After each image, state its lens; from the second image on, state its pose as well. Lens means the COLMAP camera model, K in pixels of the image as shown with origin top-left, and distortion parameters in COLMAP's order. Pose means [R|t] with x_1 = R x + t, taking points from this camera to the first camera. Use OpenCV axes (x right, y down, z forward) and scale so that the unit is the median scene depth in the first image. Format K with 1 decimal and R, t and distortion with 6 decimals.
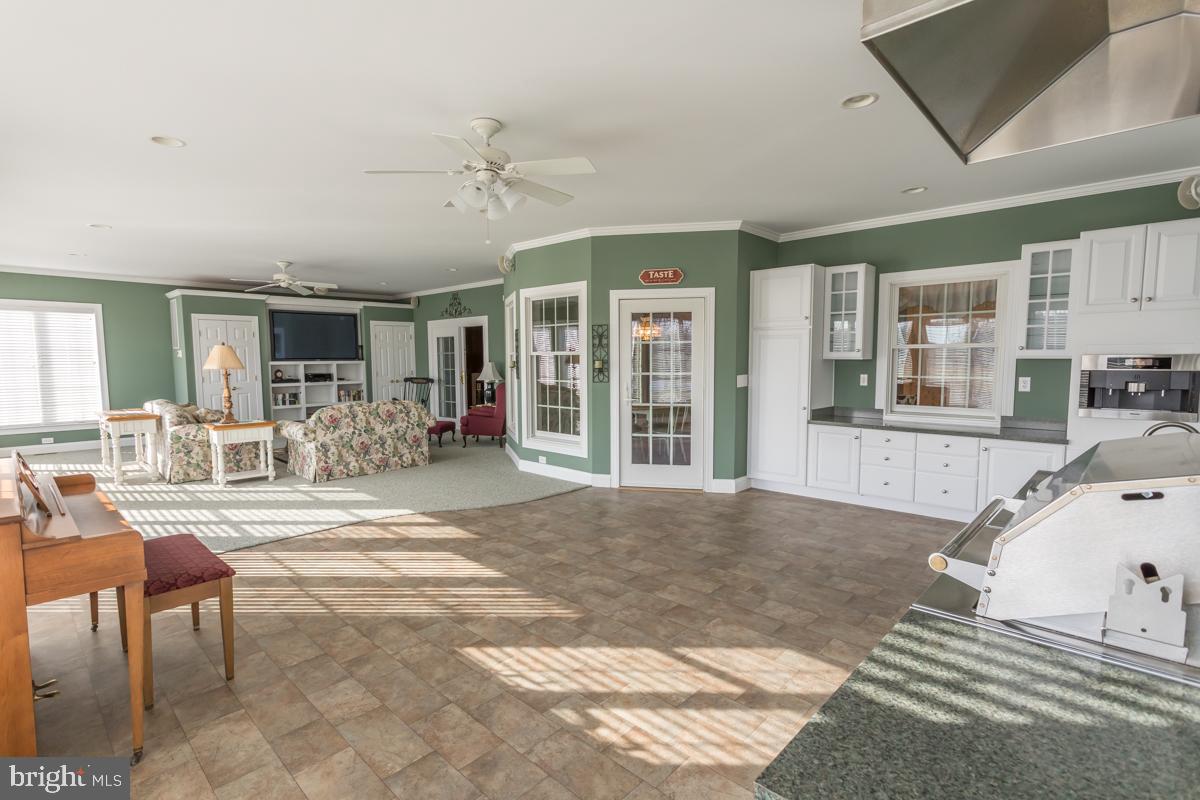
lens RADIAL K [[565.4, 0, 598.6], [0, 565.4, 404.4], [0, 0, 1]] dist [-0.002304, 0.004978]
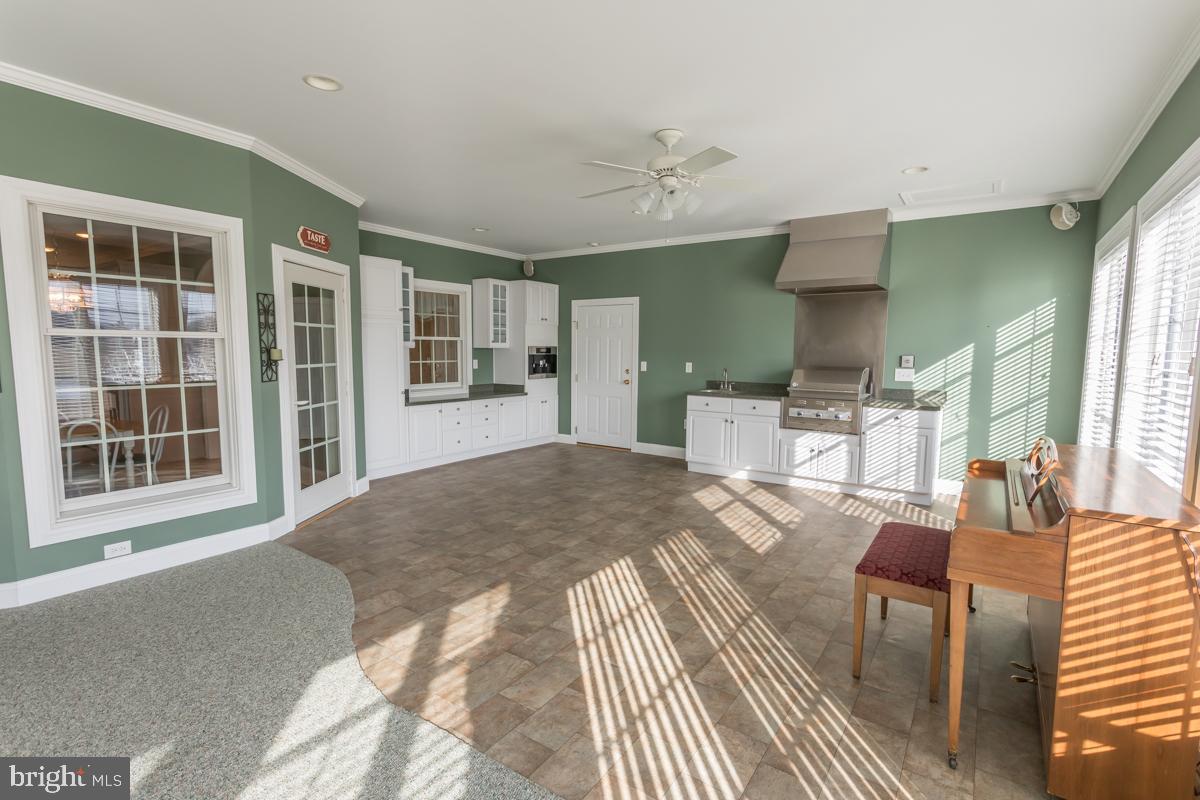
lens RADIAL K [[565.4, 0, 598.6], [0, 565.4, 404.4], [0, 0, 1]] dist [-0.002304, 0.004978]
pose [[-0.146225, -0.095177, 0.984662, -0.888605], [0.074832, 0.991445, 0.106946, -0.068409], [-0.986417, 0.089323, -0.137852, 0.901678]]
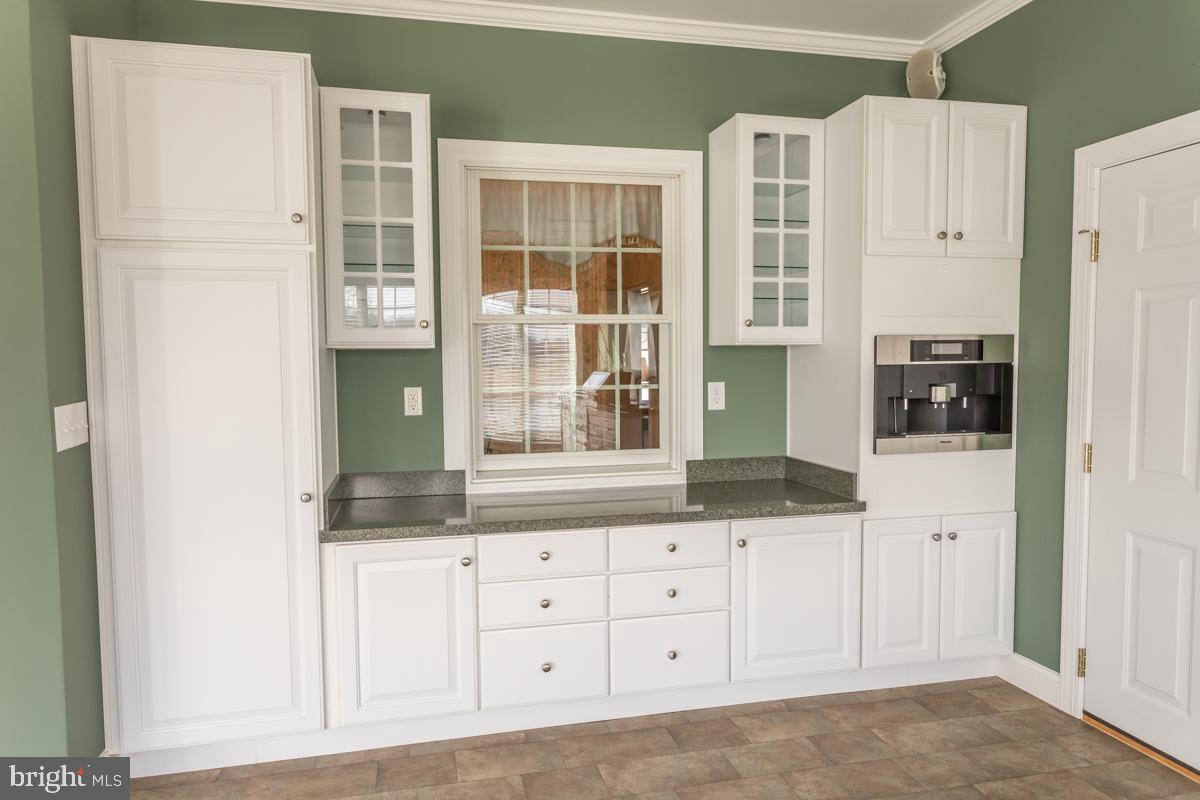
lens RADIAL K [[784.2, 0, 596.9], [0, 784.2, 406.1], [0, 0, 1]] dist [-0.004536, -0.001002]
pose [[0.556428, -0.052642, 0.829227, 0.100370], [0.076487, 0.996999, 0.011968, -0.044131], [-0.827368, 0.056766, 0.558784, 0.702215]]
